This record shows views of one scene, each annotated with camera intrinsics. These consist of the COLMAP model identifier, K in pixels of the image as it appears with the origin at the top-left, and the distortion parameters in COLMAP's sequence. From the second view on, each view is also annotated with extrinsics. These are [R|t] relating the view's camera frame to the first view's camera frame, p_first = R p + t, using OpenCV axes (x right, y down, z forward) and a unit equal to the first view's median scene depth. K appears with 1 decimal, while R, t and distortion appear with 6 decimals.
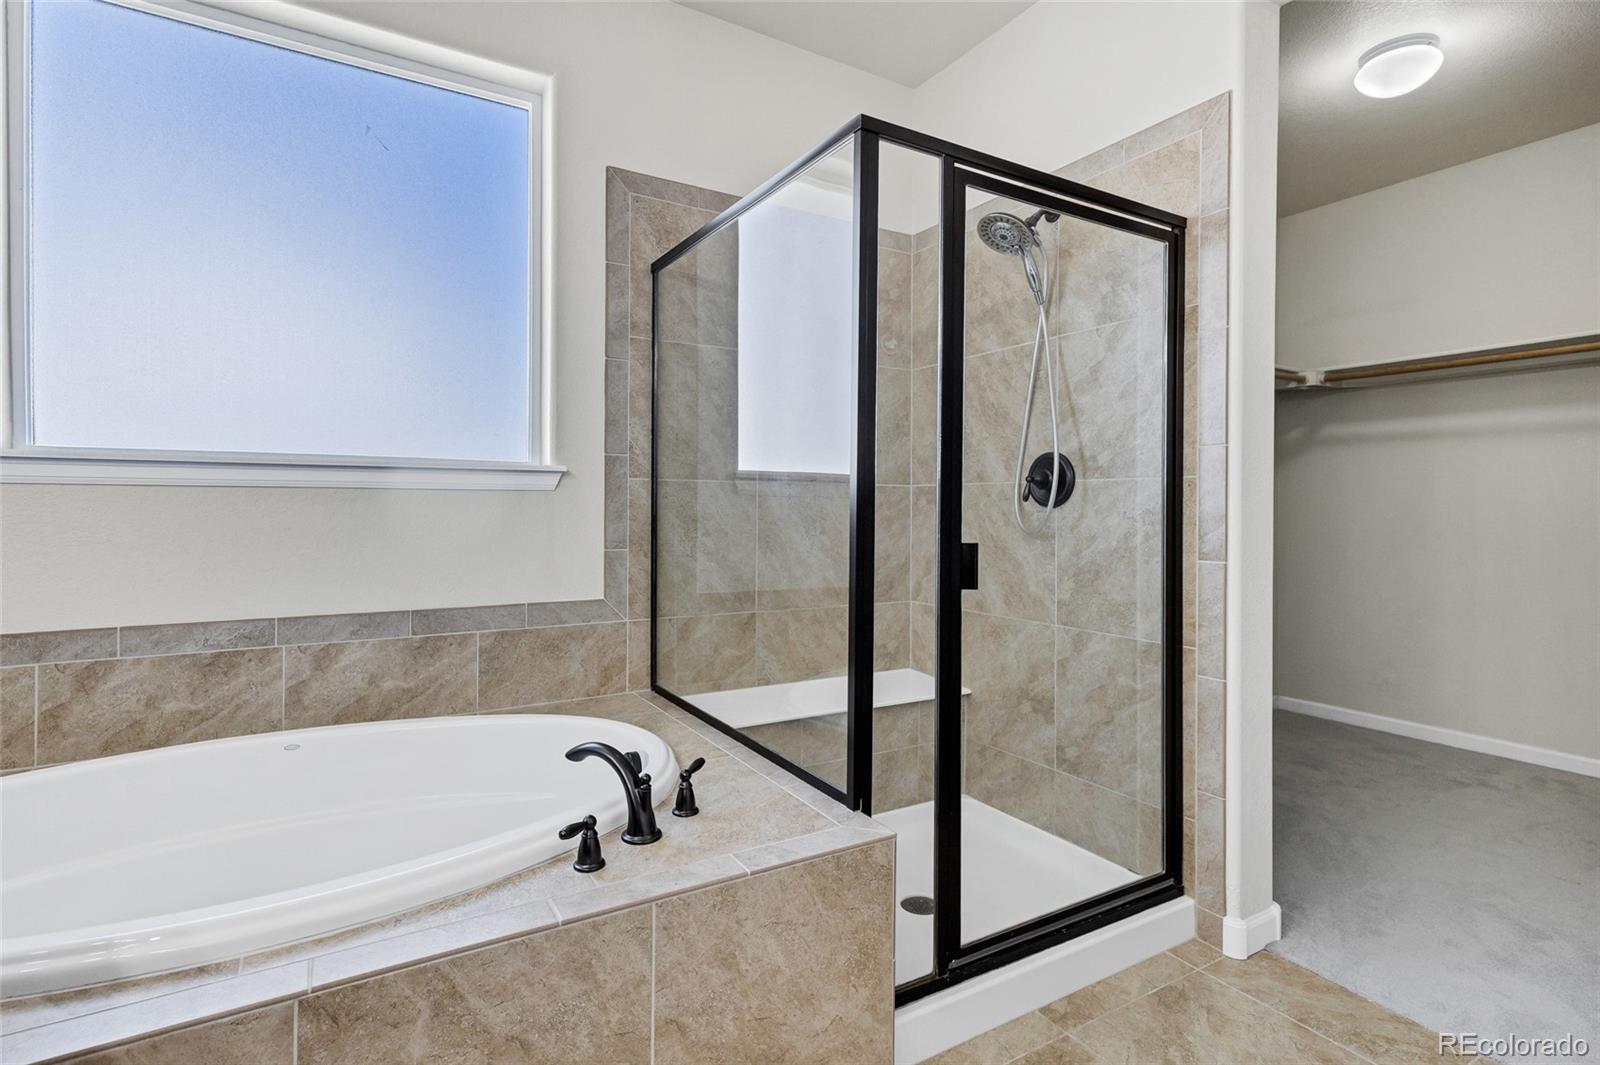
lens RADIAL K [[755.7, 0, 799.9], [0, 755.7, 508.5], [0, 0, 1]] dist [0.009618, -0.000391]
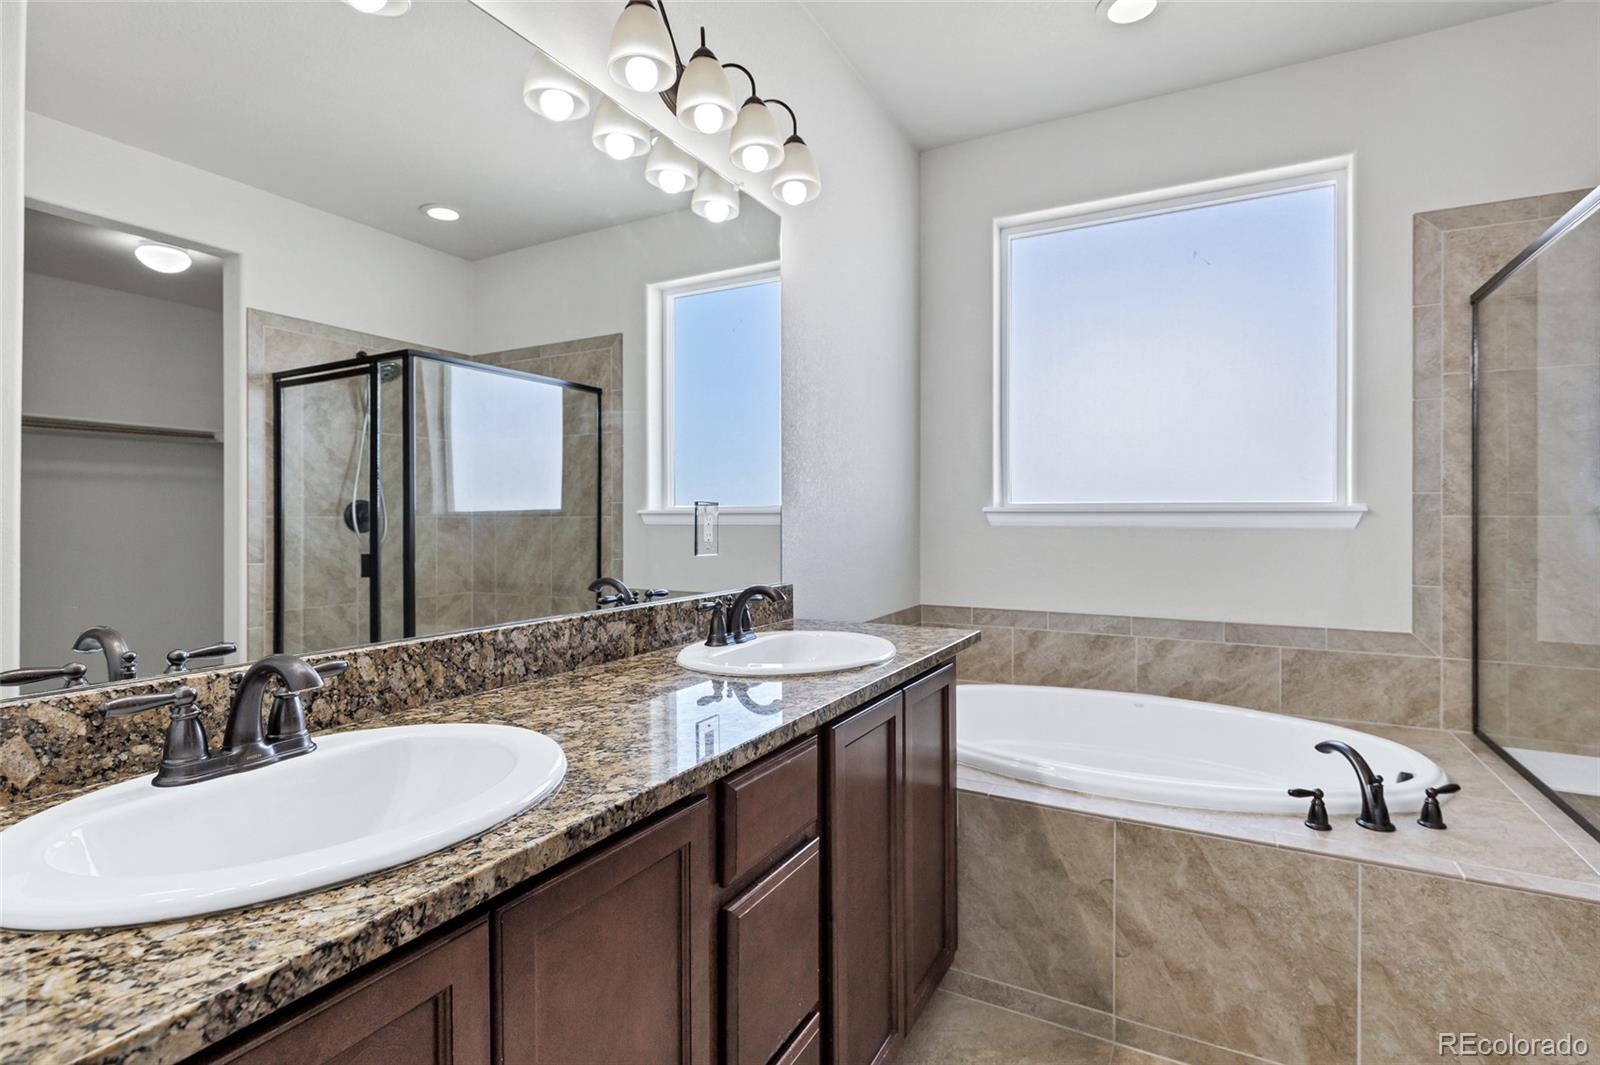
lens RADIAL K [[744.1, 0, 805.0], [0, 744.1, 523.1], [0, 0, 1]] dist [0.003336, 0.000458]
pose [[0.489572, -0.002833, -0.871958, 0.239091], [-0.000164, 0.999994, -0.003341, -0.028713], [0.871963, 0.001778, 0.489569, -0.235338]]
